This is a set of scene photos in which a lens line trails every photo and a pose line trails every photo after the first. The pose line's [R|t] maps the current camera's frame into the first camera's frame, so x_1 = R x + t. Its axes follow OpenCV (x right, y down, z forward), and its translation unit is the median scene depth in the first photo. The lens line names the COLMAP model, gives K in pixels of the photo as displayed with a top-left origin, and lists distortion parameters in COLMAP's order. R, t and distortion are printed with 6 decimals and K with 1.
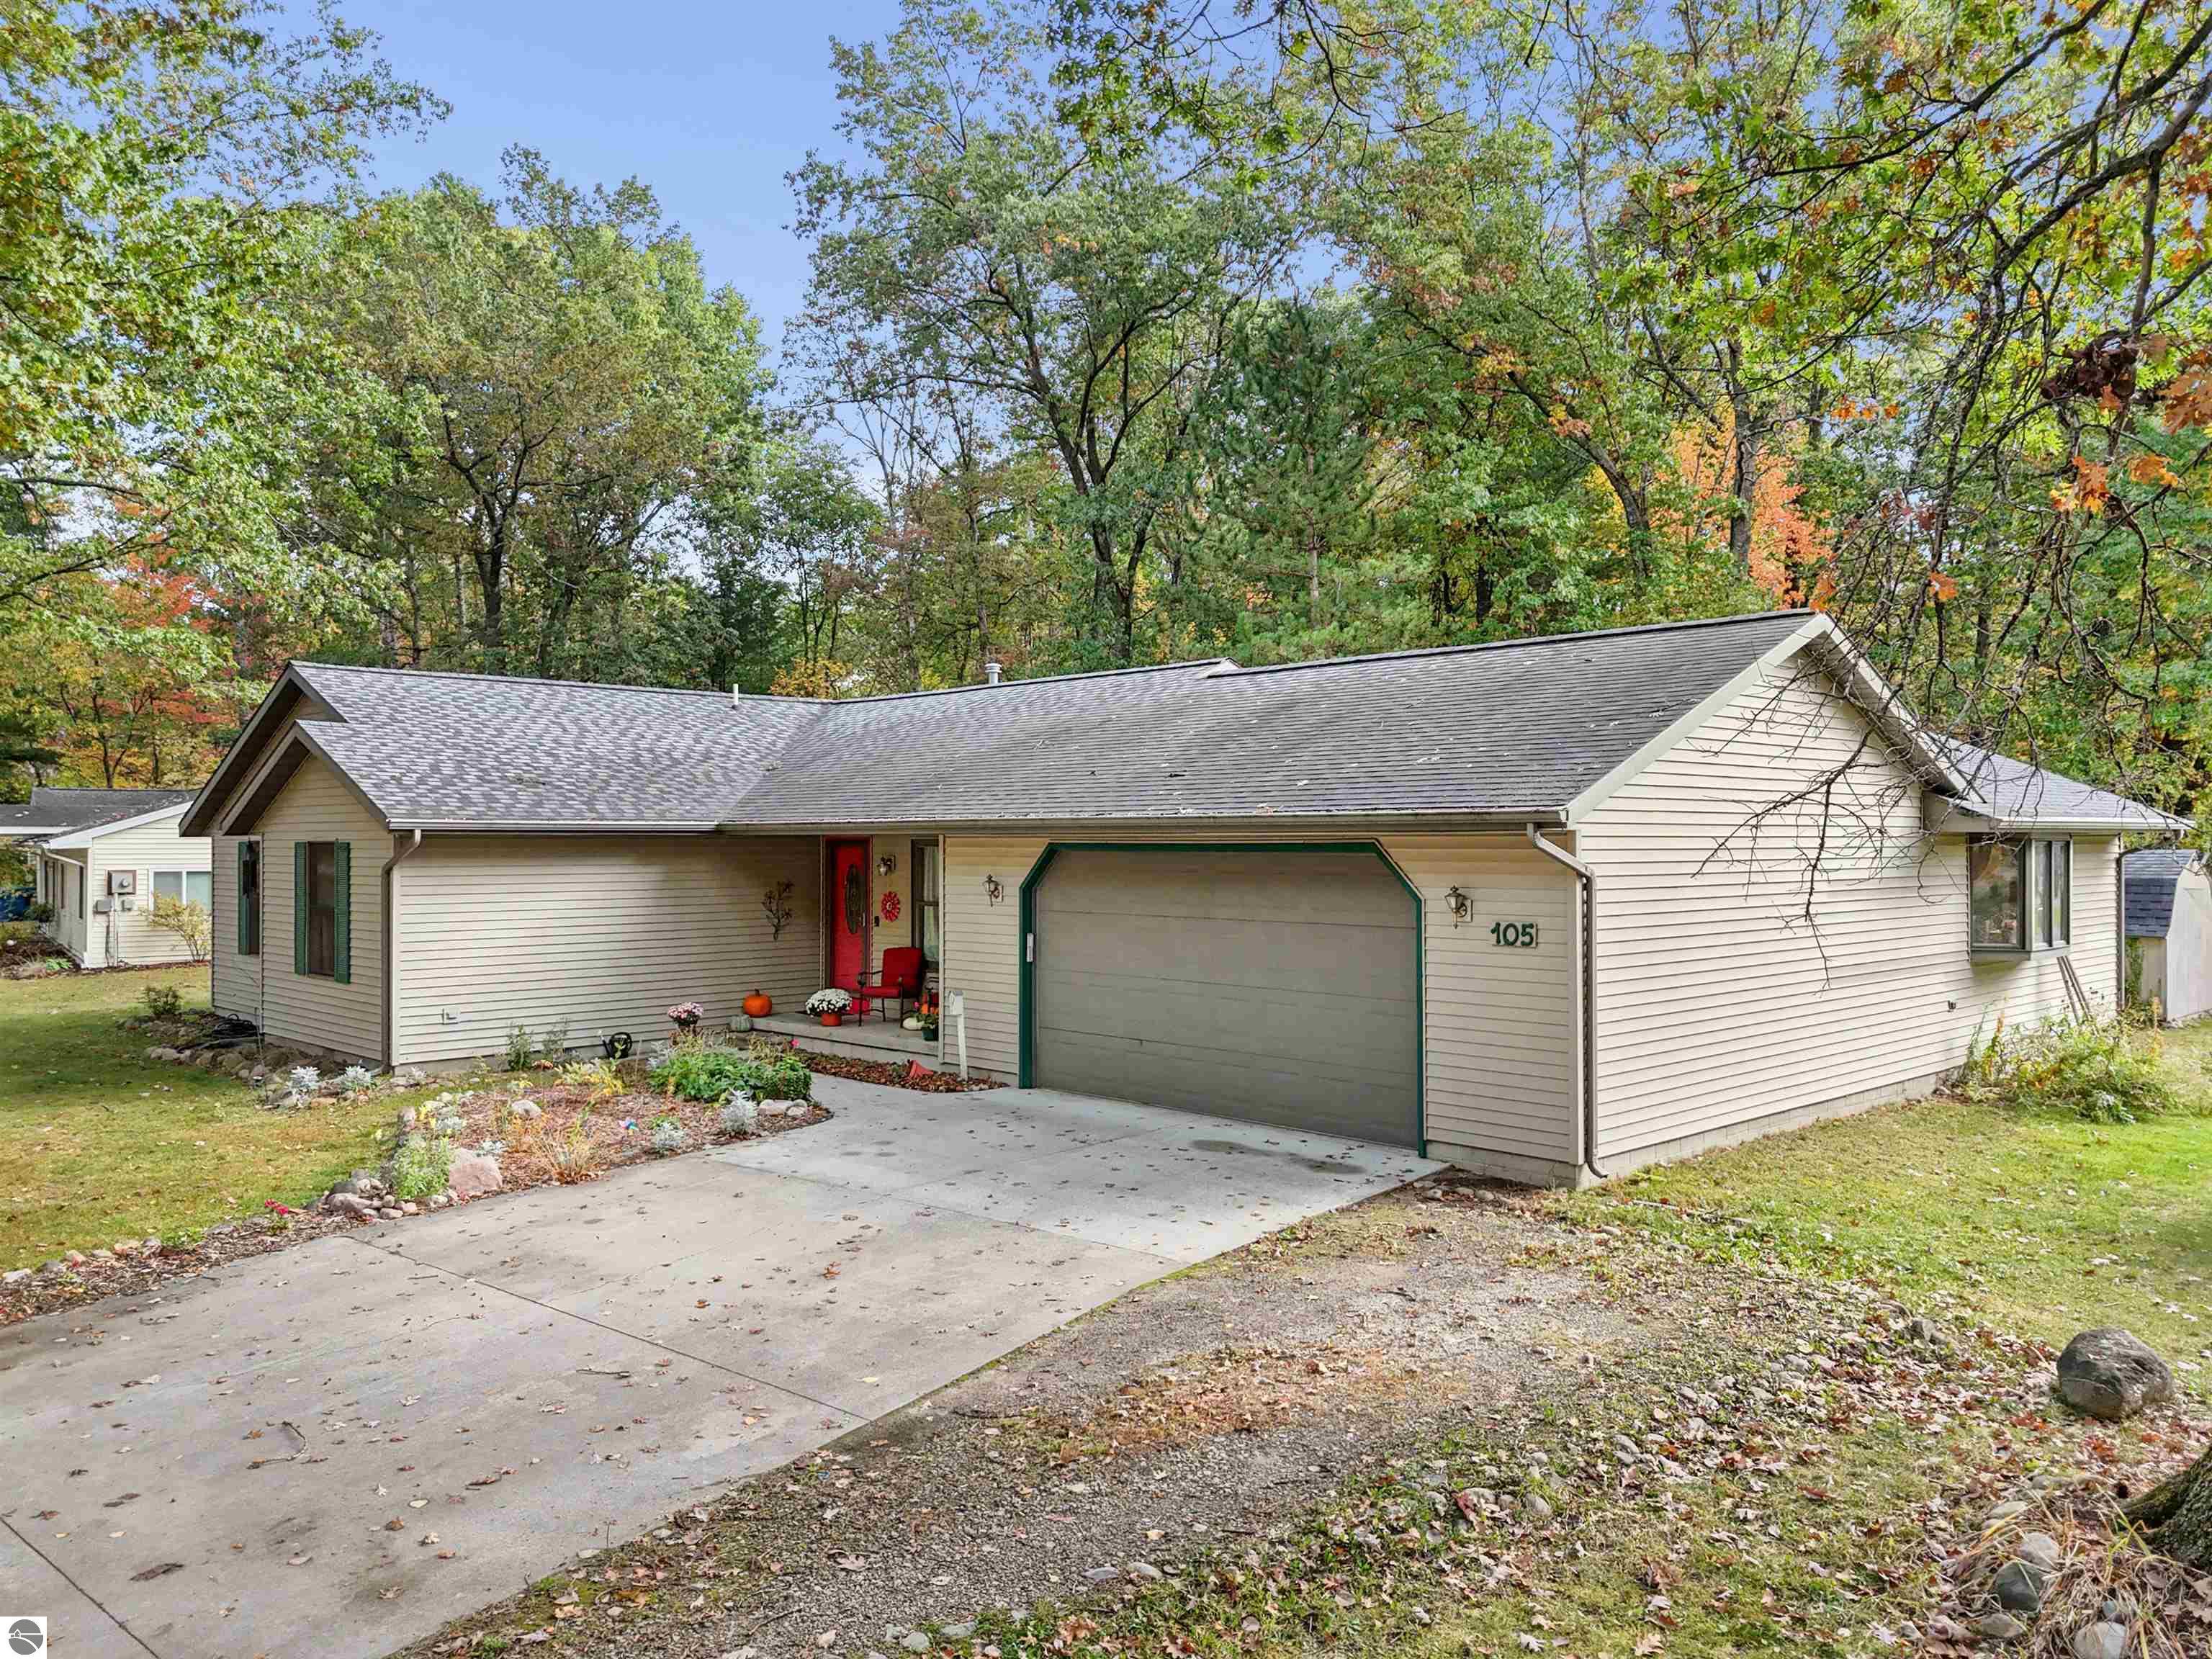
lens RADIAL K [[1635.5, 0, 1138.6], [0, 1635.5, 817.6], [0, 0, 1]] dist [0.103396, -0.093996]
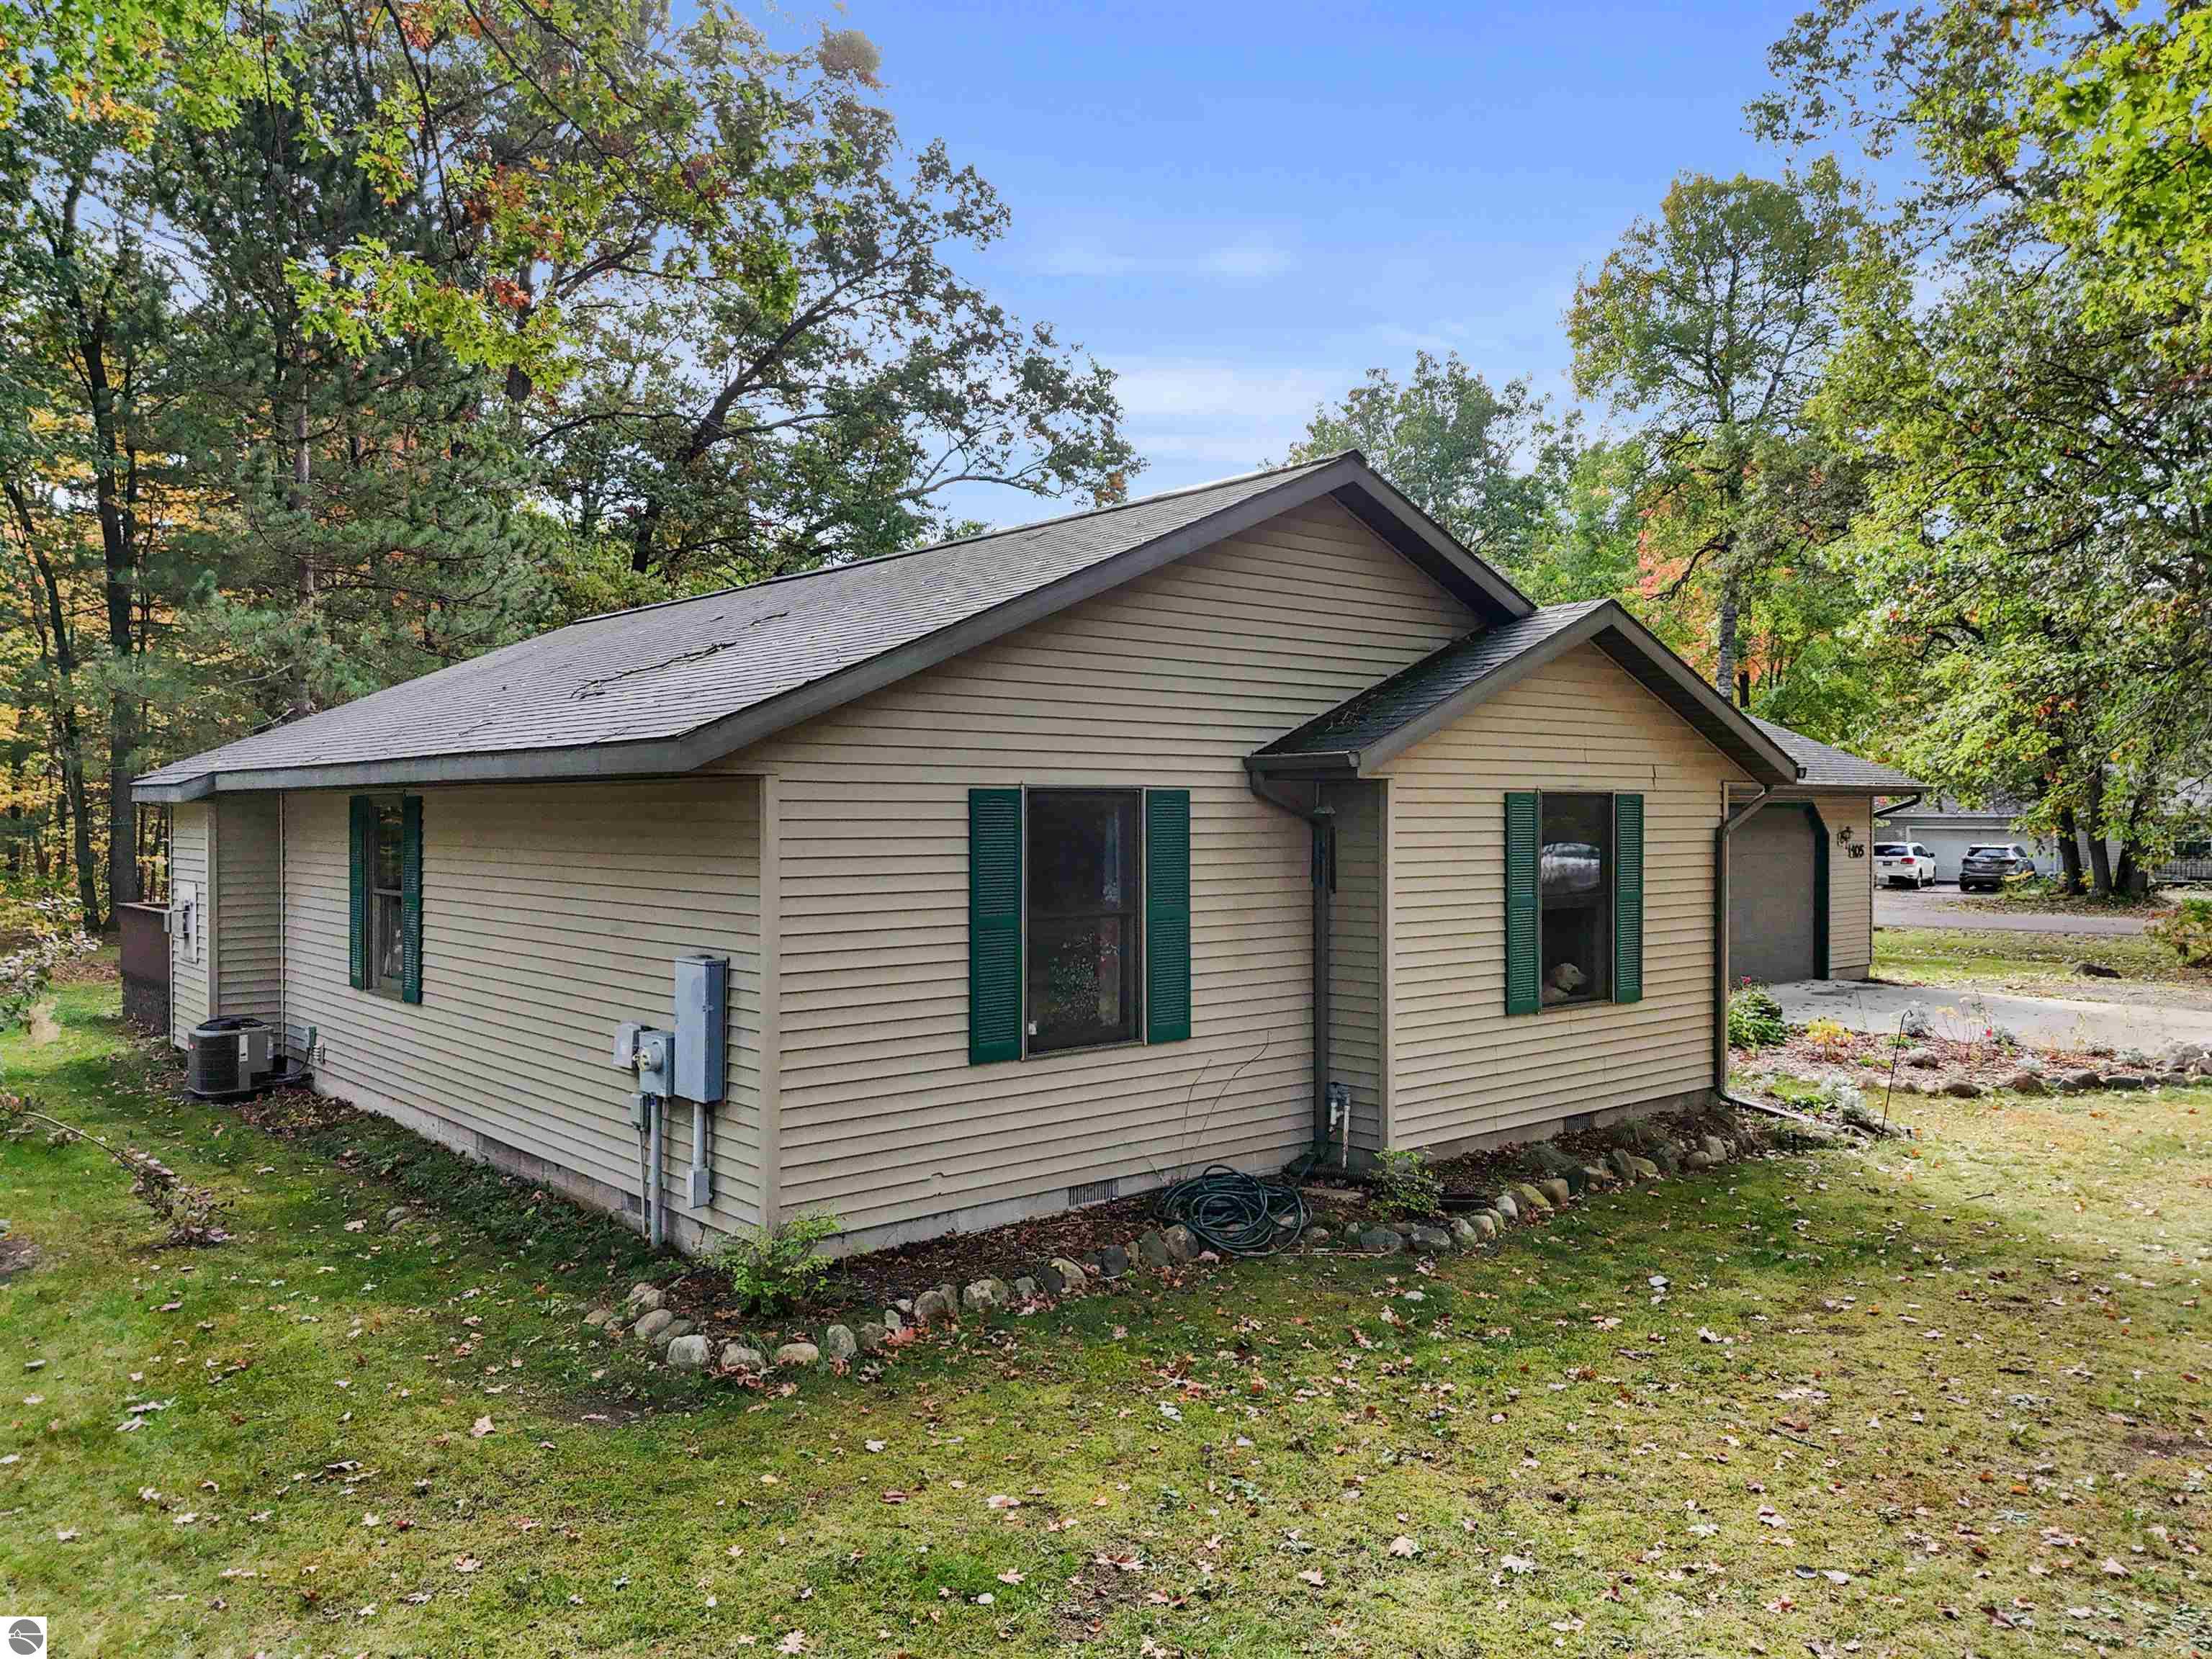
lens RADIAL K [[1621.0, 0, 1115.7], [0, 1621.0, 818.1], [0, 0, 1]] dist [0.061034, -0.092701]
pose [[0.072000, -0.001485, 0.997404, -1.287316], [-0.007606, 0.999969, 0.002038, 0.027942], [-0.997376, -0.007733, 0.071986, 1.294320]]
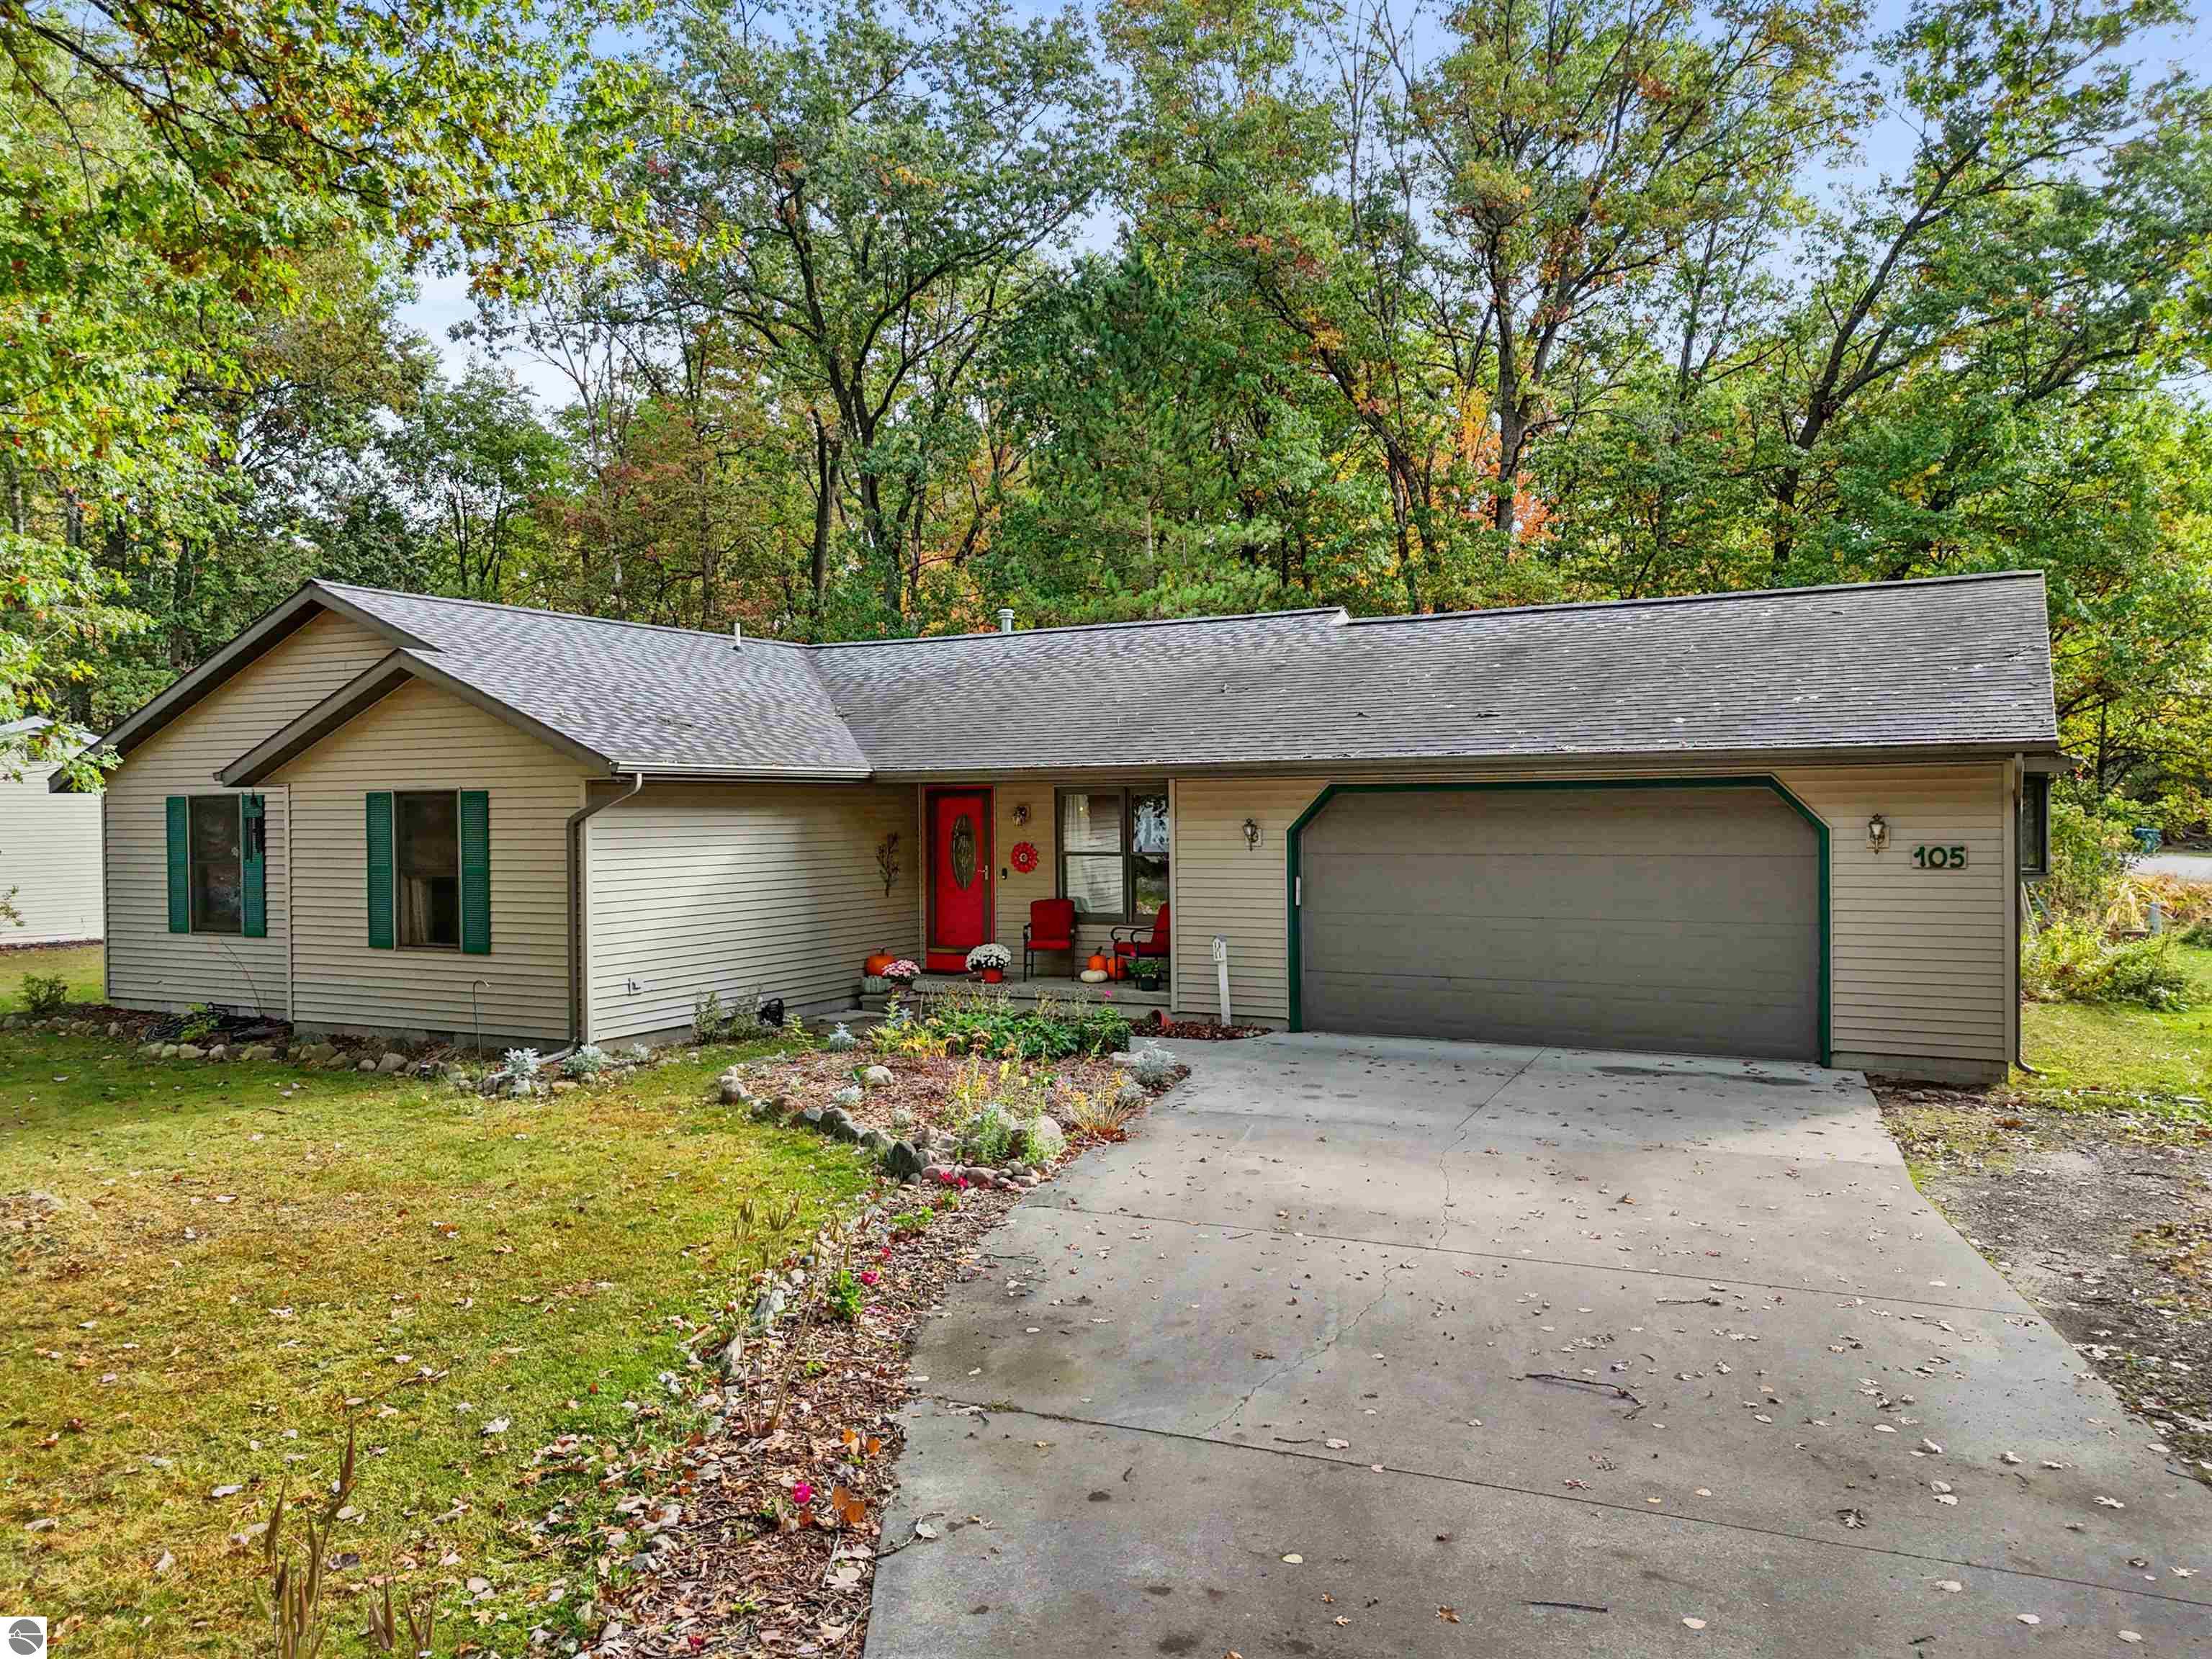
lens RADIAL K [[1621.0, 0, 1115.7], [0, 1621.0, 818.1], [0, 0, 1]] dist [0.061034, -0.092701]
pose [[0.952133, -0.010953, 0.305489, -0.469844], [0.005287, 0.999798, 0.019370, 0.015891], [-0.305640, -0.016828, 0.951999, 0.101411]]
